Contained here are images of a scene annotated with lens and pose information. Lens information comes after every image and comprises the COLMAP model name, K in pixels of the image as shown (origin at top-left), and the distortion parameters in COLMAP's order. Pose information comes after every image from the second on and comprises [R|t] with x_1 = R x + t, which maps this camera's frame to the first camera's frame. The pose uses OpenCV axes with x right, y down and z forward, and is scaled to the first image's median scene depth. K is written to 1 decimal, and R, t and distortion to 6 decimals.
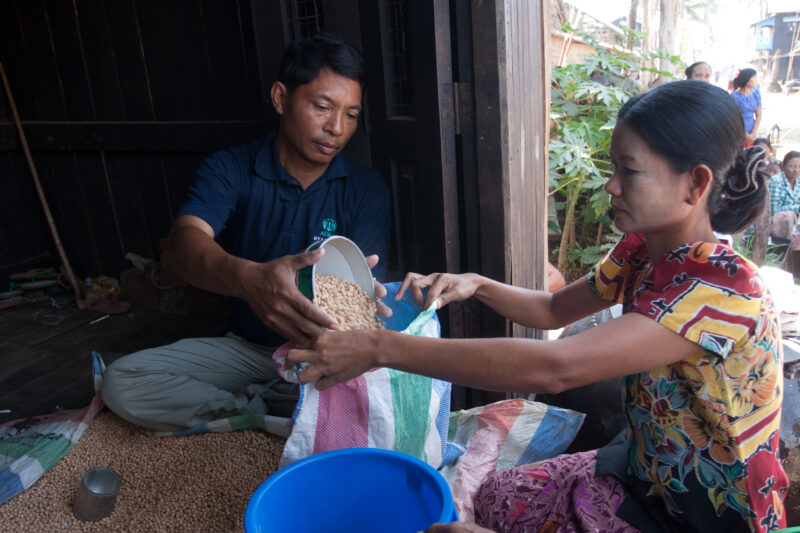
lens RADIAL K [[629.3, 0, 400.0], [0, 629.3, 266.5], [0, 0, 1]] dist [-0.044692, -0.000909]
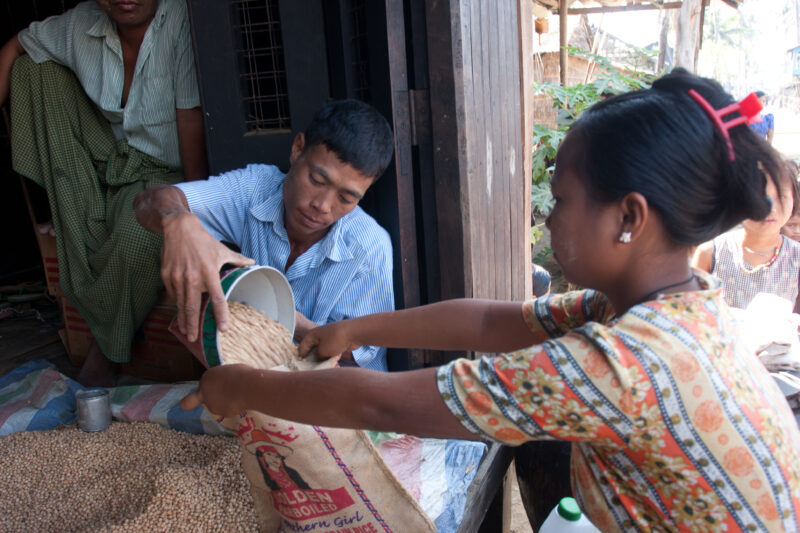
lens RADIAL K [[629.3, 0, 400.0], [0, 629.3, 266.5], [0, 0, 1]] dist [-0.044692, -0.000909]
pose [[0.998702, 0.018111, -0.047613, 0.118033], [-0.019811, 0.999174, -0.035476, 0.004780], [0.046931, 0.036373, 0.998236, 0.067572]]
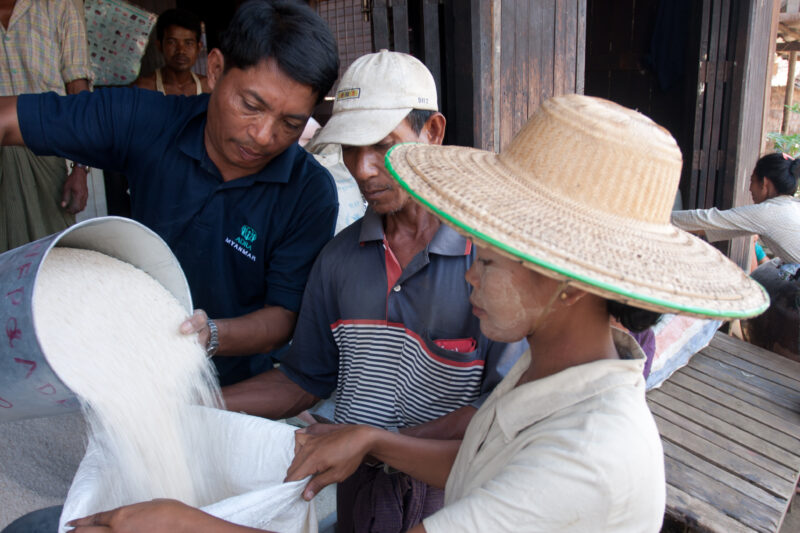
lens RADIAL K [[629.3, 0, 400.0], [0, 629.3, 266.5], [0, 0, 1]] dist [-0.044692, -0.000909]
pose [[0.937520, 0.126770, -0.324015, -0.250441], [-0.141864, 0.989612, -0.023292, 0.422210], [0.317697, 0.067803, 0.945765, -1.782760]]
